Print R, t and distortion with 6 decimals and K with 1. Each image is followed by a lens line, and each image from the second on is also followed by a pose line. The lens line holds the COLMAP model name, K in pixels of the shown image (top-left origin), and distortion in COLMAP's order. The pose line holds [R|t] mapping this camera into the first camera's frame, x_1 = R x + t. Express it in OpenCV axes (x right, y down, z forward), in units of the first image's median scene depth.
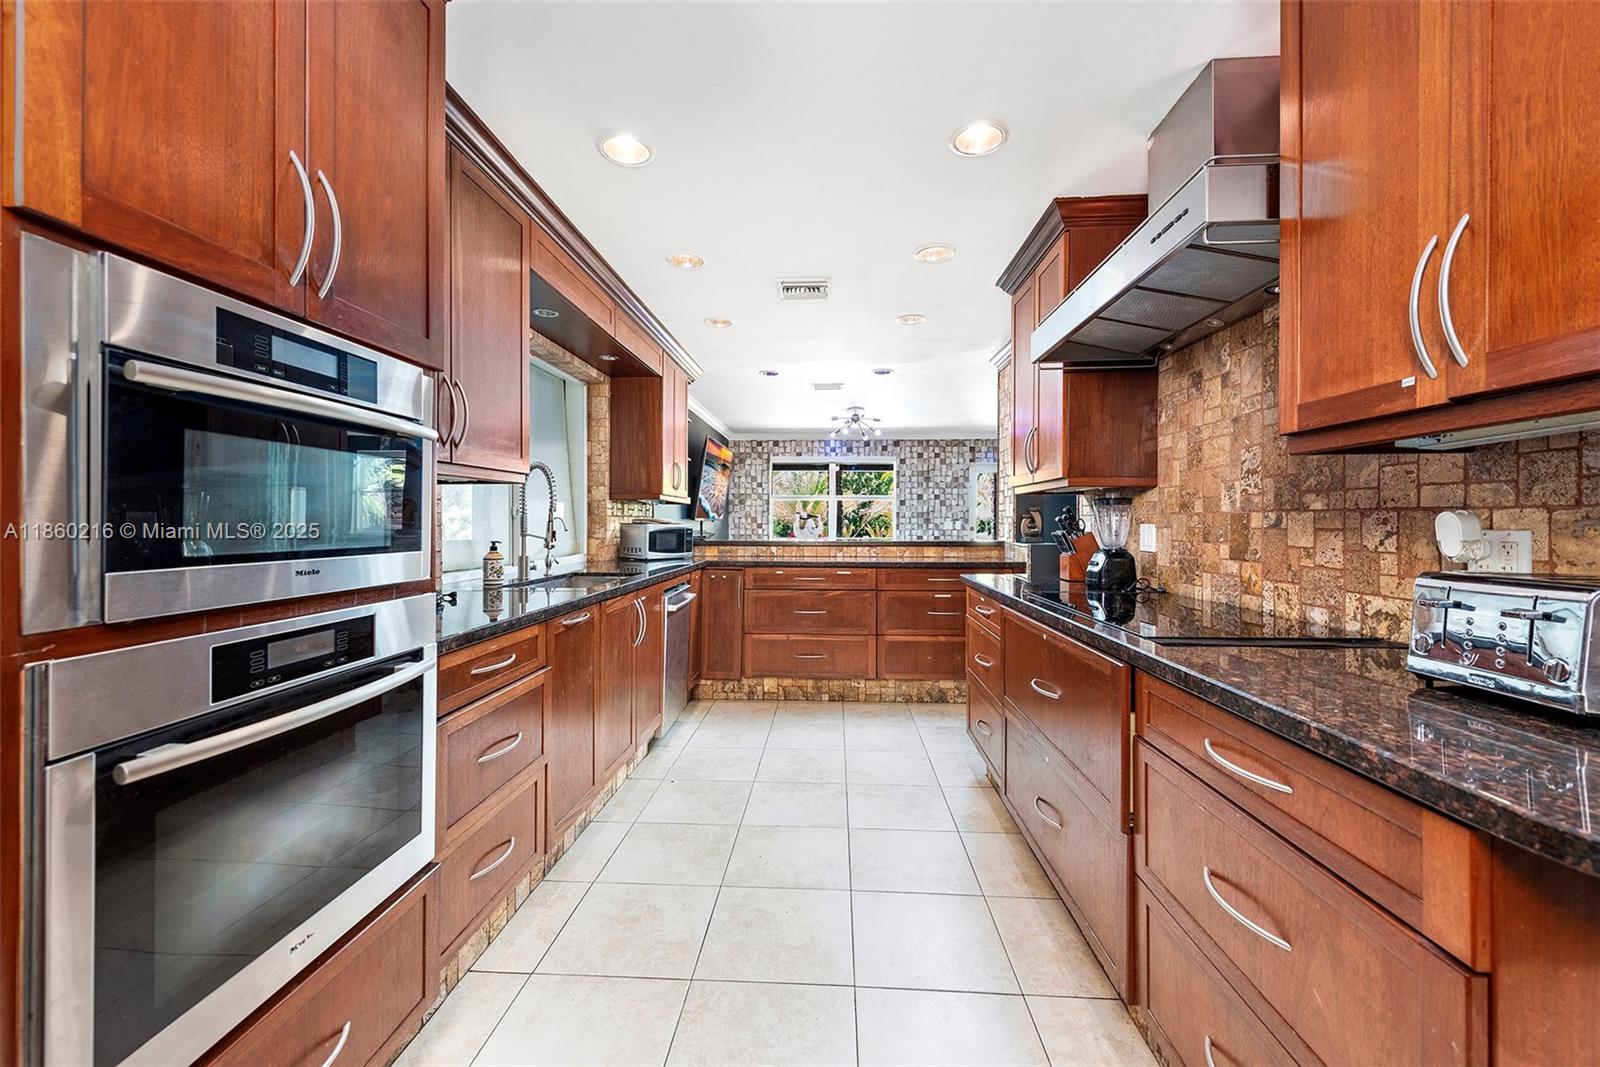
lens RADIAL K [[632.9, 0, 795.6], [0, 632.9, 521.6], [0, 0, 1]] dist [0.001541, -0.000370]
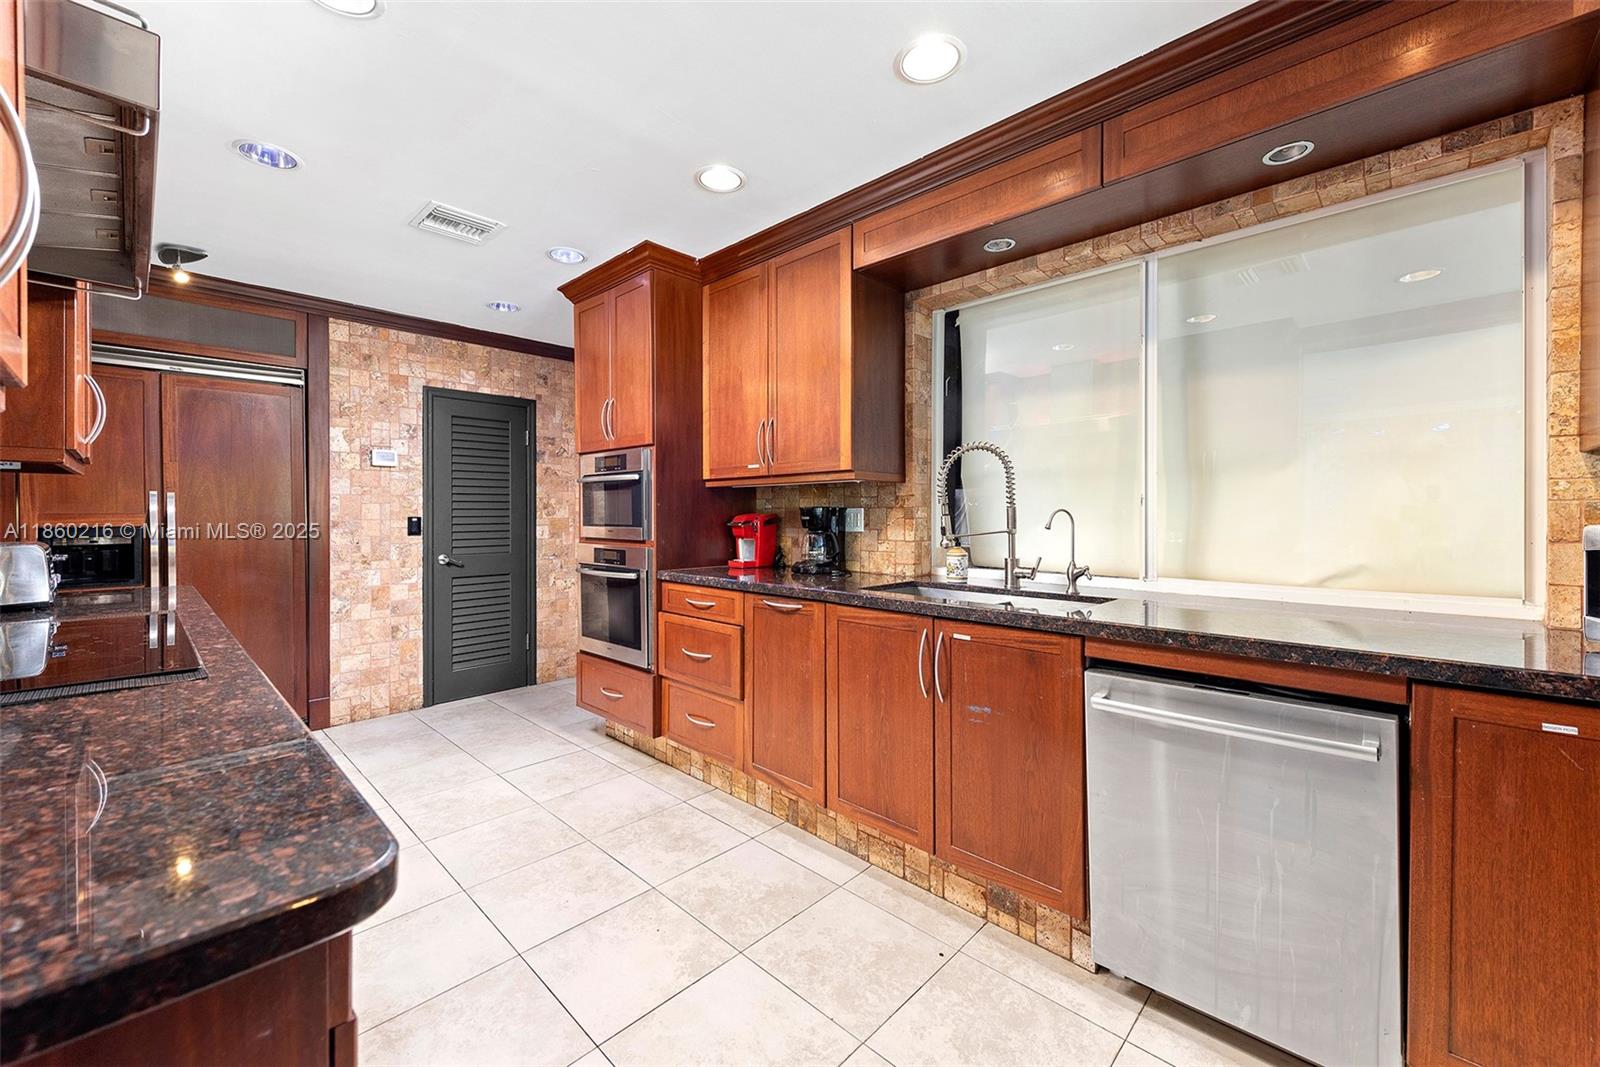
lens RADIAL K [[632.9, 0, 791.7], [0, 632.9, 521.2], [0, 0, 1]] dist [0.001541, -0.000370]
pose [[-0.651497, 0.004977, -0.758635, 0.151989], [-0.003243, 0.999951, 0.009346, 0.000244], [0.758644, 0.008549, -0.651449, 0.564085]]
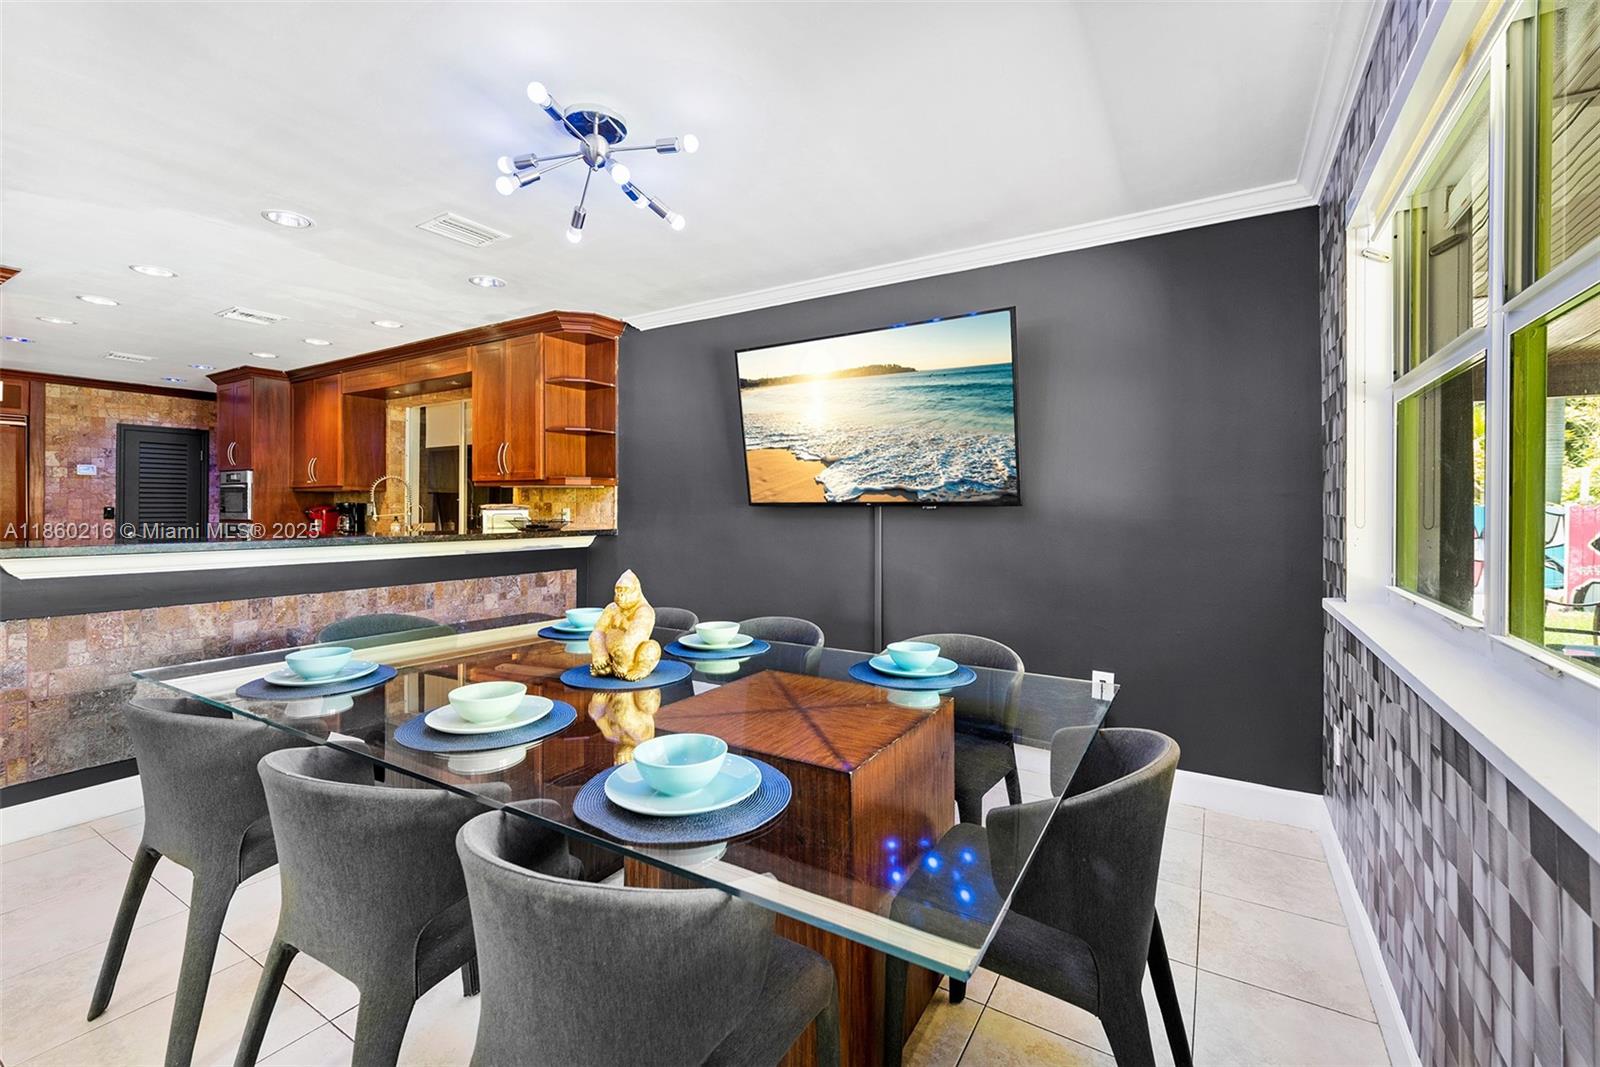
lens RADIAL K [[683.6, 0, 798.4], [0, 683.6, 509.1], [0, 0, 1]] dist [-0.000442, -0.000194]
pose [[-0.466339, -0.006429, -0.884583, 0.308347], [-0.006958, 0.999969, -0.003599, 0.001688], [0.884579, 0.004477, -0.466370, 1.131051]]
